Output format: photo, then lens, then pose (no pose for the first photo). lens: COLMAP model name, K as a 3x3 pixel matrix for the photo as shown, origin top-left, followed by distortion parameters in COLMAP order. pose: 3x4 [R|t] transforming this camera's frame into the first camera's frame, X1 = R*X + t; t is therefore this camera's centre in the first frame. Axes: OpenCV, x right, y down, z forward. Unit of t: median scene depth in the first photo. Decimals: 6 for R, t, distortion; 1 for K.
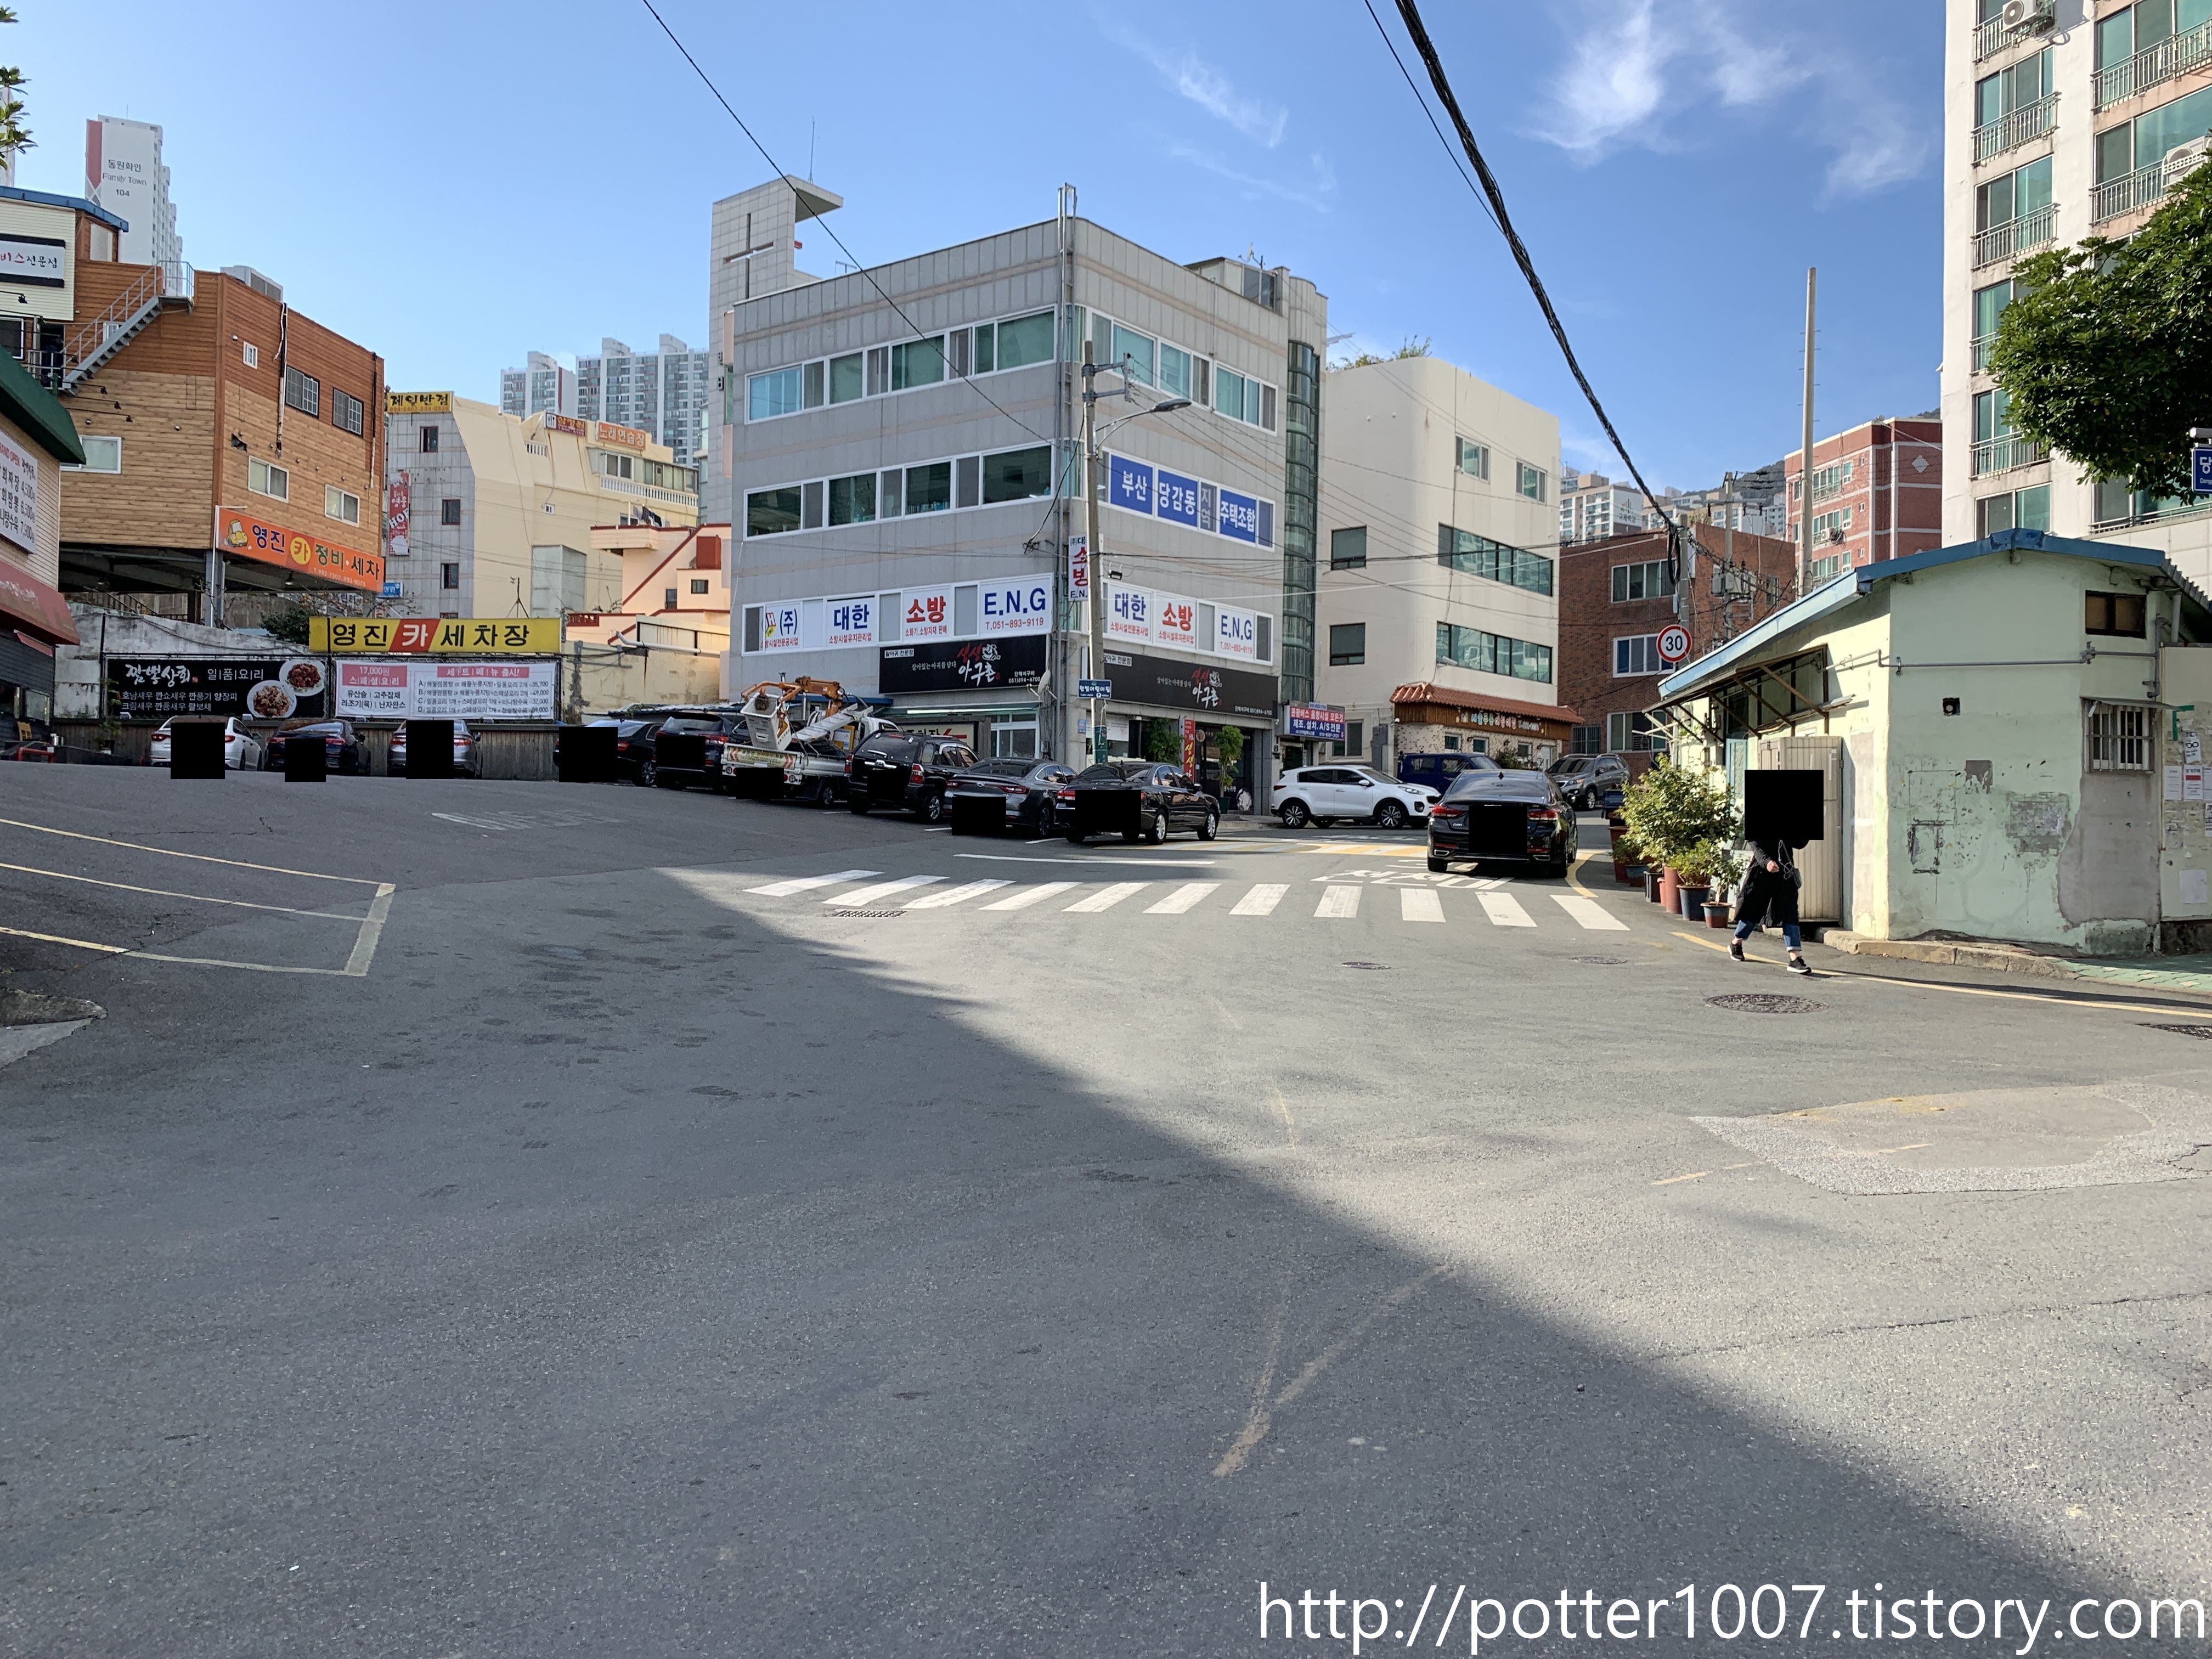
lens RADIAL K [[1672.9, 0, 1106.5], [0, 1672.9, 829.8], [0, 0, 1]] dist [0.003000, 0.000317]
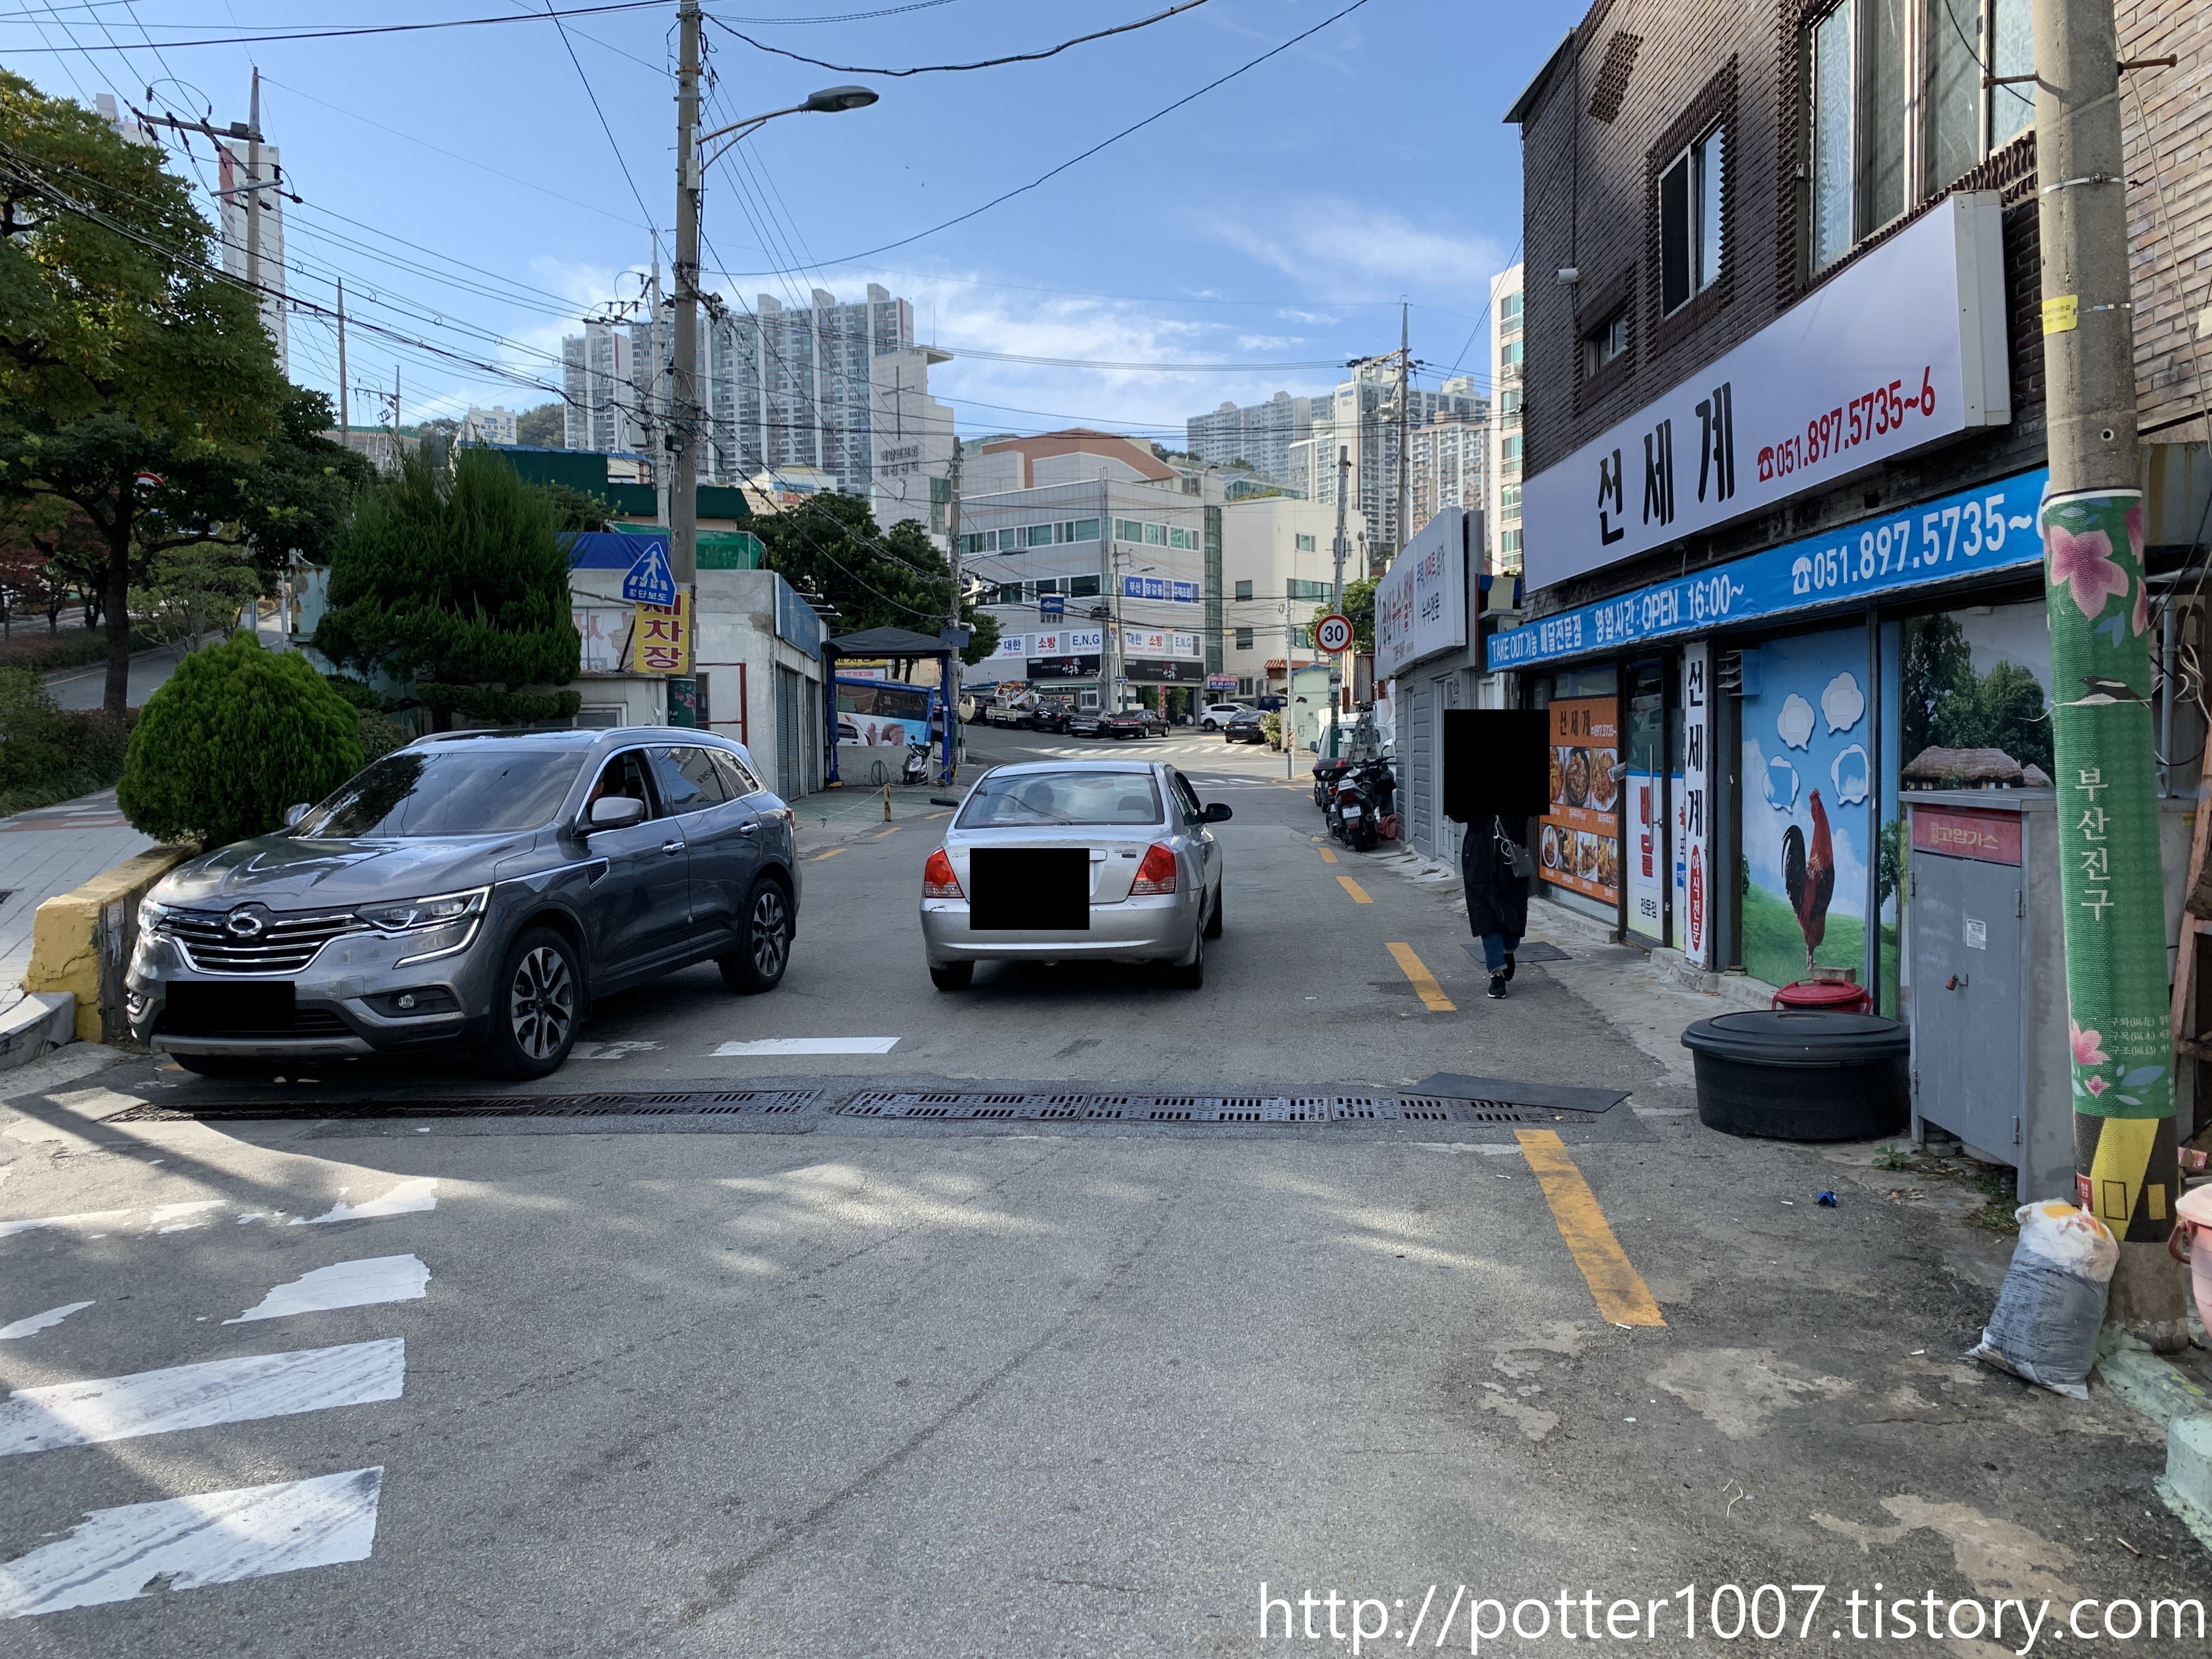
lens RADIAL K [[1672.9, 0, 1102.0], [0, 1672.9, 824.9], [0, 0, 1]] dist [0.003000, 0.000317]
pose [[0.999384, -0.031596, -0.015246, -0.004154], [0.032341, 0.998156, 0.051360, 0.004198], [0.013595, -0.051821, 0.998564, -1.300183]]
